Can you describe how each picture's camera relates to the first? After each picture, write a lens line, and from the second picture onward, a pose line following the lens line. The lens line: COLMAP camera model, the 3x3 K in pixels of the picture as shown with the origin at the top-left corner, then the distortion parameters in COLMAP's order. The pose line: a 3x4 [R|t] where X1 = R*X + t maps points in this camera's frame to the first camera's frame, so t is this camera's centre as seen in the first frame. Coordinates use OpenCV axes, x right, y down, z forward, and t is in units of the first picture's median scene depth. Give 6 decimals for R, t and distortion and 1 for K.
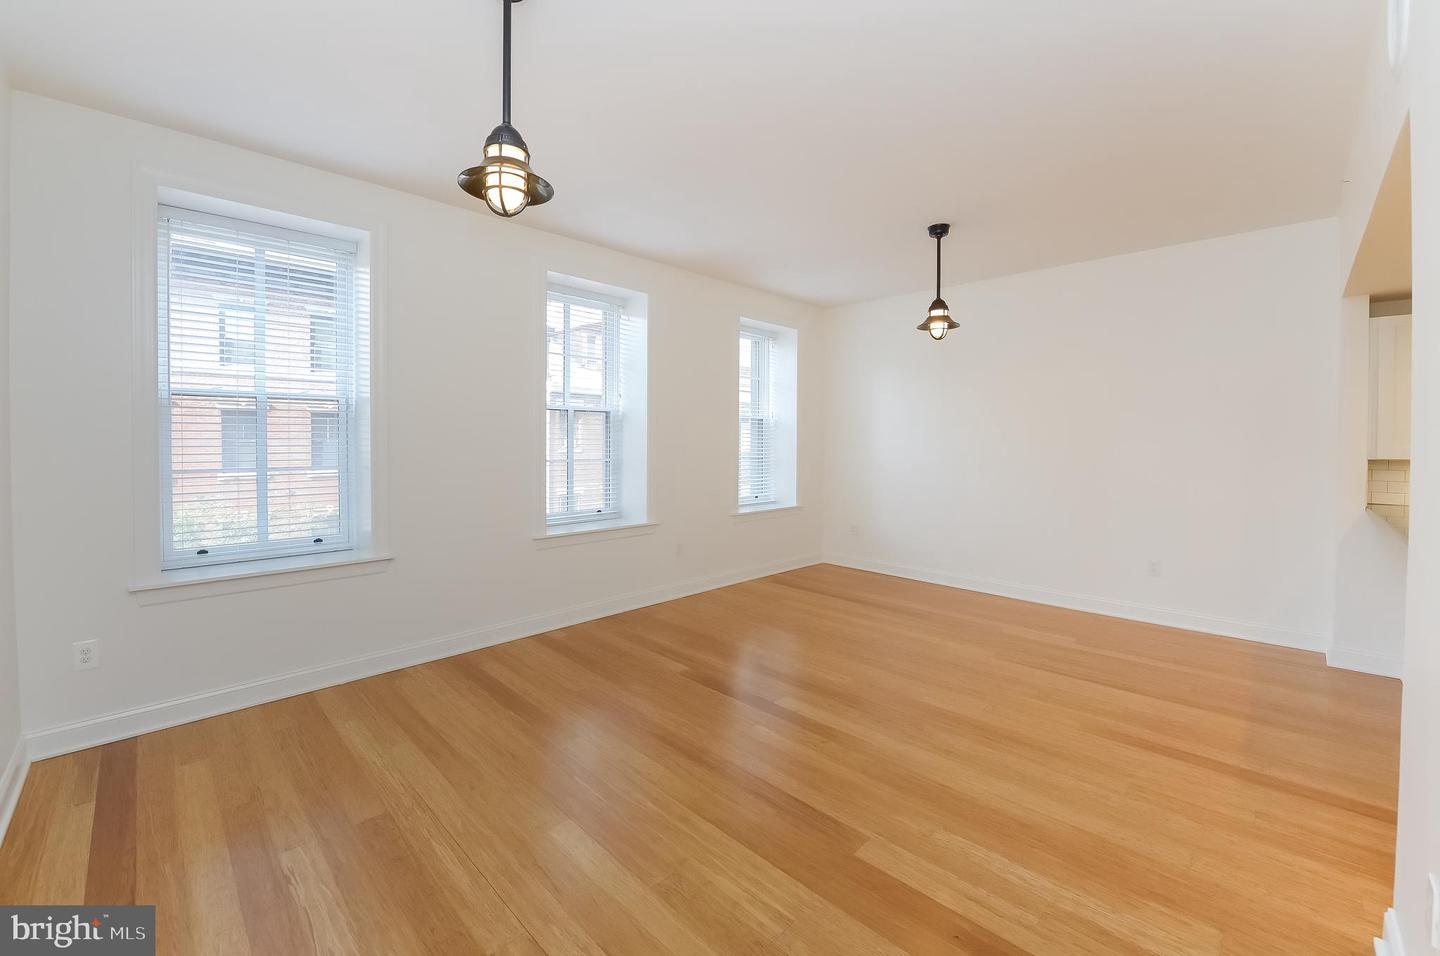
lens RADIAL K [[584.4, 0, 715.8], [0, 584.4, 443.3], [0, 0, 1]] dist [0.000072, 0.000342]
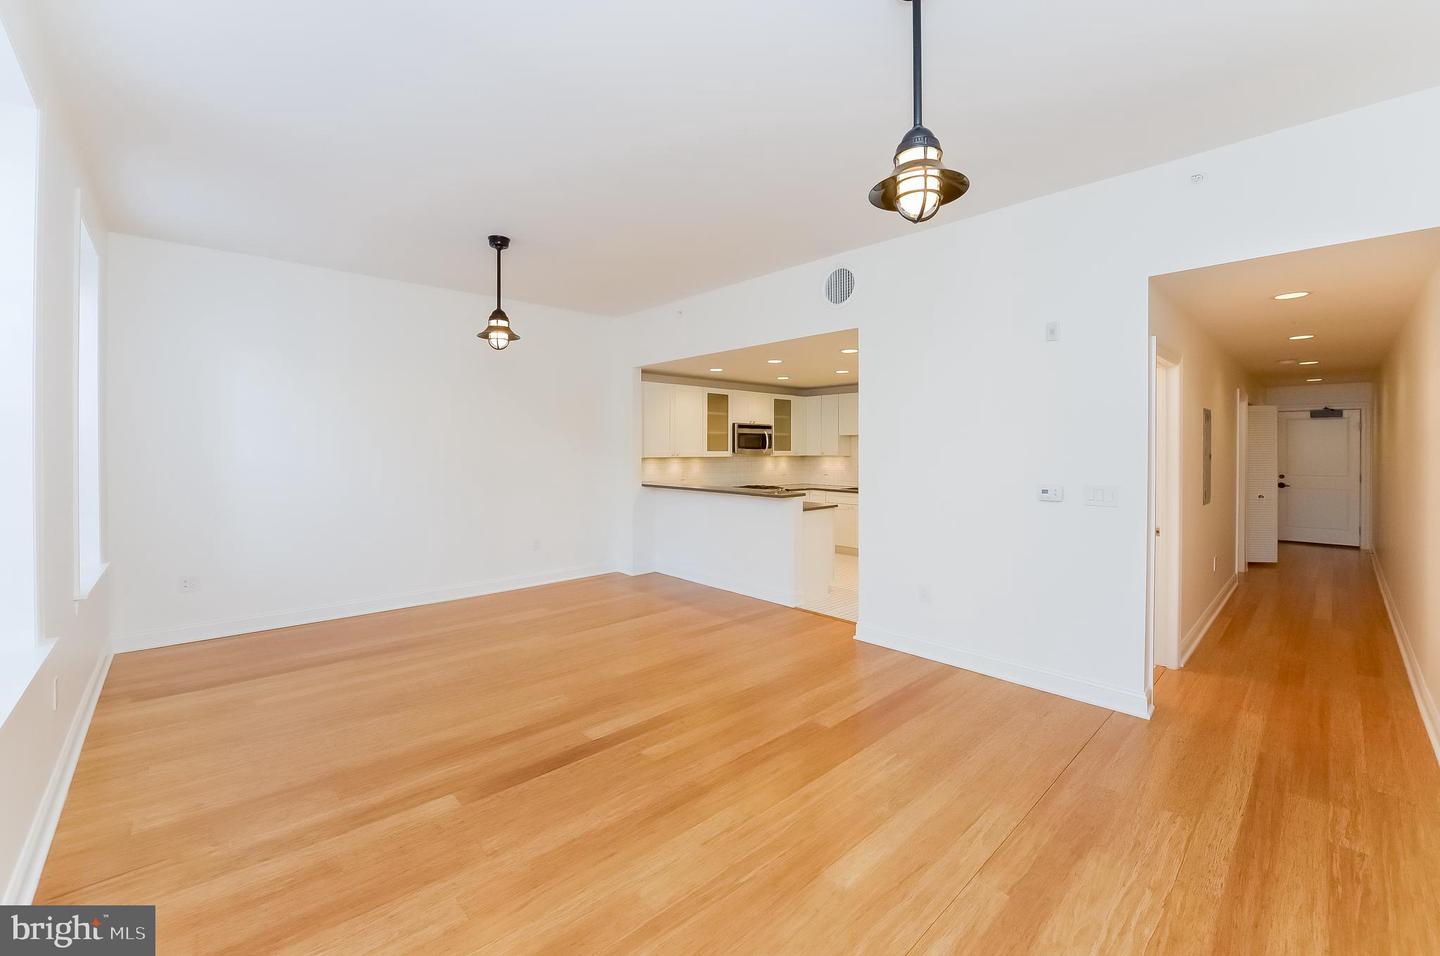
lens RADIAL K [[577.5, 0, 712.2], [0, 577.5, 443.2], [0, 0, 1]] dist [-0.002350, -0.000232]
pose [[0.042533, 0.008643, 0.999058, -1.041068], [0.003153, 0.999956, -0.008785, -0.009367], [-0.999090, 0.003524, 0.042504, 1.023882]]
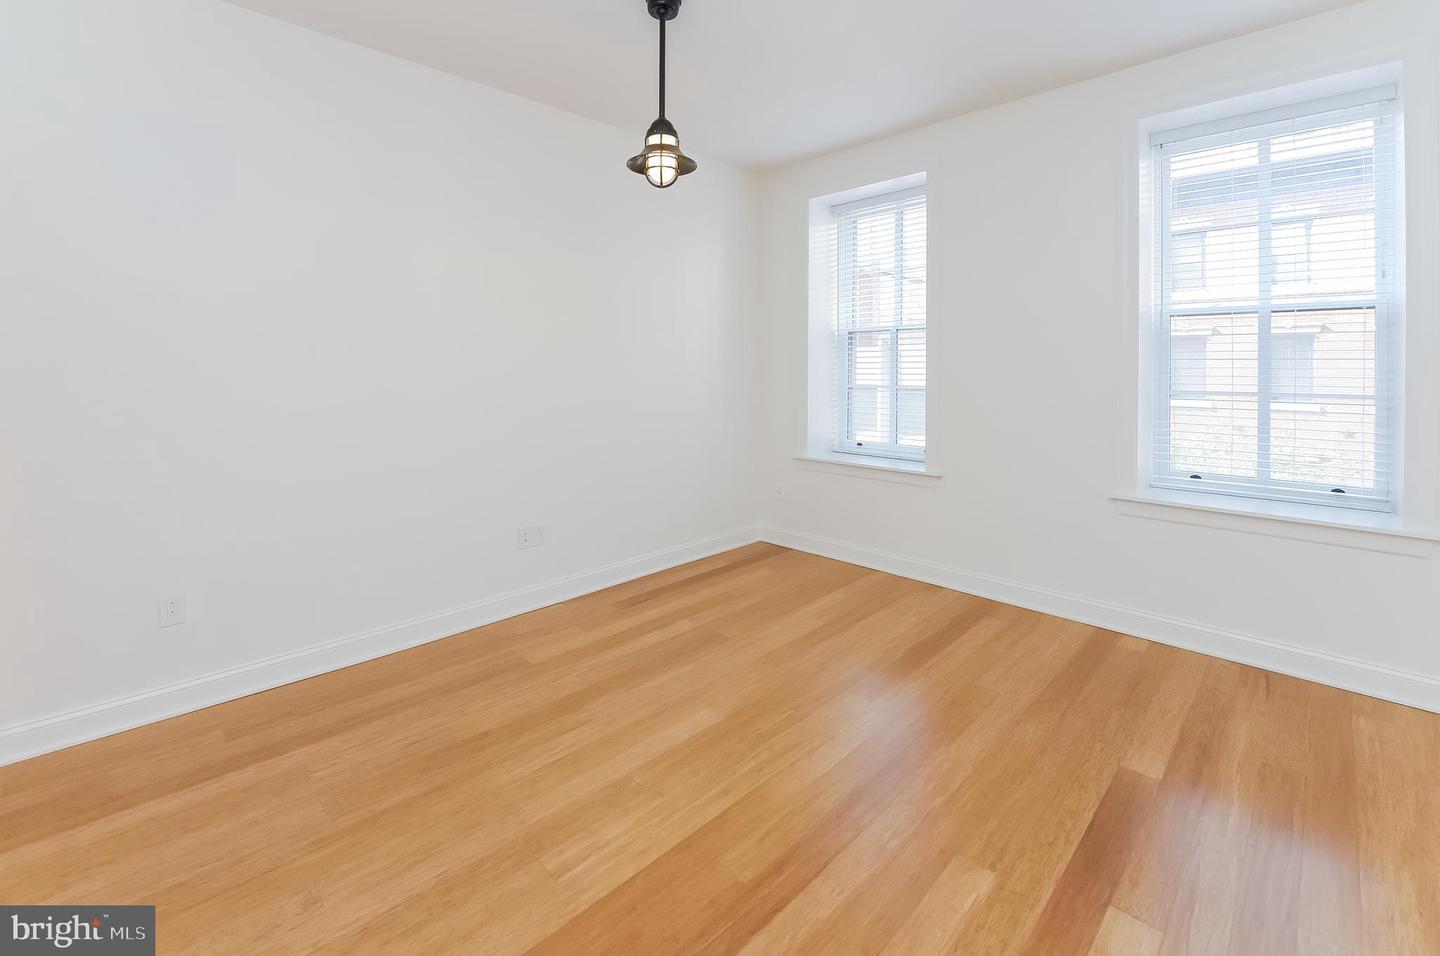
lens RADIAL K [[613.3, 0, 714.6], [0, 613.3, 370.3], [0, 0, 1]] dist [-0.001080, -0.000099]
pose [[-0.003038, 0.005316, -0.999981, 0.780460], [-0.000832, 0.999986, 0.005318, 0.005888], [0.999995, 0.000848, -0.003034, 0.893770]]
